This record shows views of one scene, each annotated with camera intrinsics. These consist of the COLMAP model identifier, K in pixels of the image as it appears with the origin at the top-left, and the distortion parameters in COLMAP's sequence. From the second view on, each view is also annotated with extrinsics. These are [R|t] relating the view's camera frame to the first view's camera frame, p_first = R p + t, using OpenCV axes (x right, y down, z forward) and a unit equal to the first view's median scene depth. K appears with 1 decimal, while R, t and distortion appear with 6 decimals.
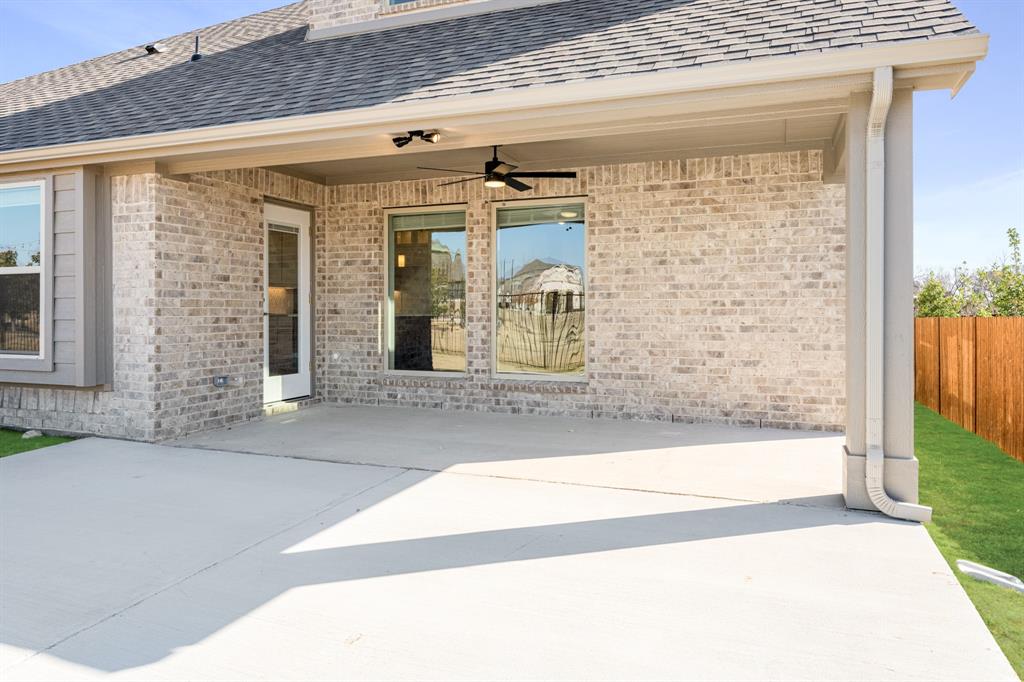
lens RADIAL K [[667.8, 0, 513.2], [0, 667.8, 305.1], [0, 0, 1]] dist [-0.000514, 0.000083]
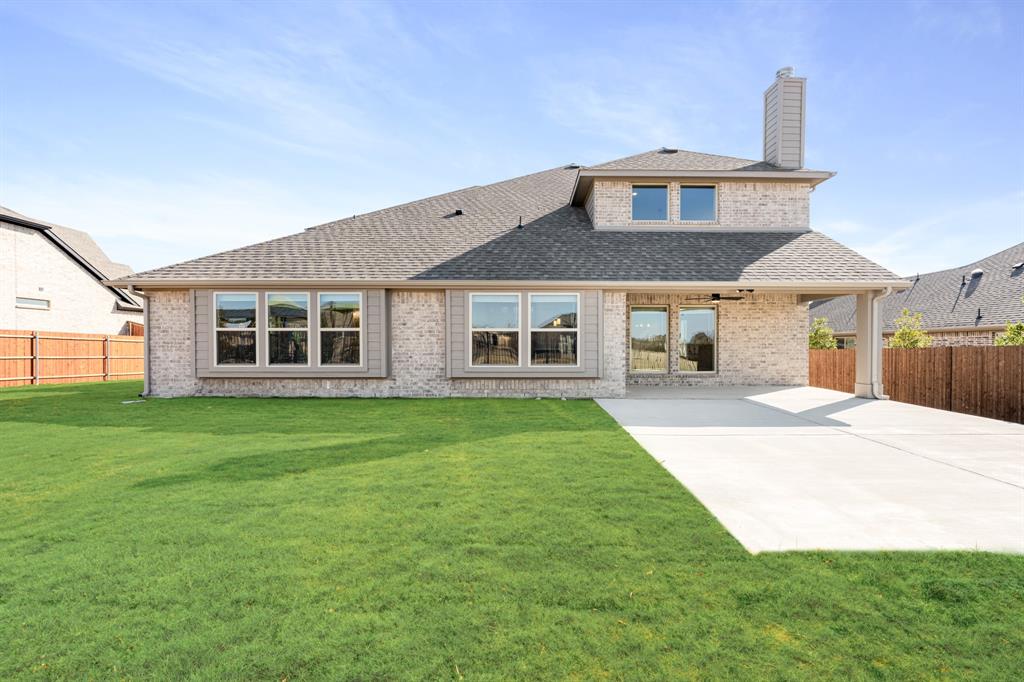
lens RADIAL K [[416.7, 0, 512.2], [0, 416.7, 344.3], [0, 0, 1]] dist [-0.002793, -0.000290]
pose [[0.933778, 0.002029, 0.357847, -1.378655], [-0.002493, 0.999997, 0.000835, -0.001563], [-0.357844, -0.001672, 0.933780, -0.306477]]
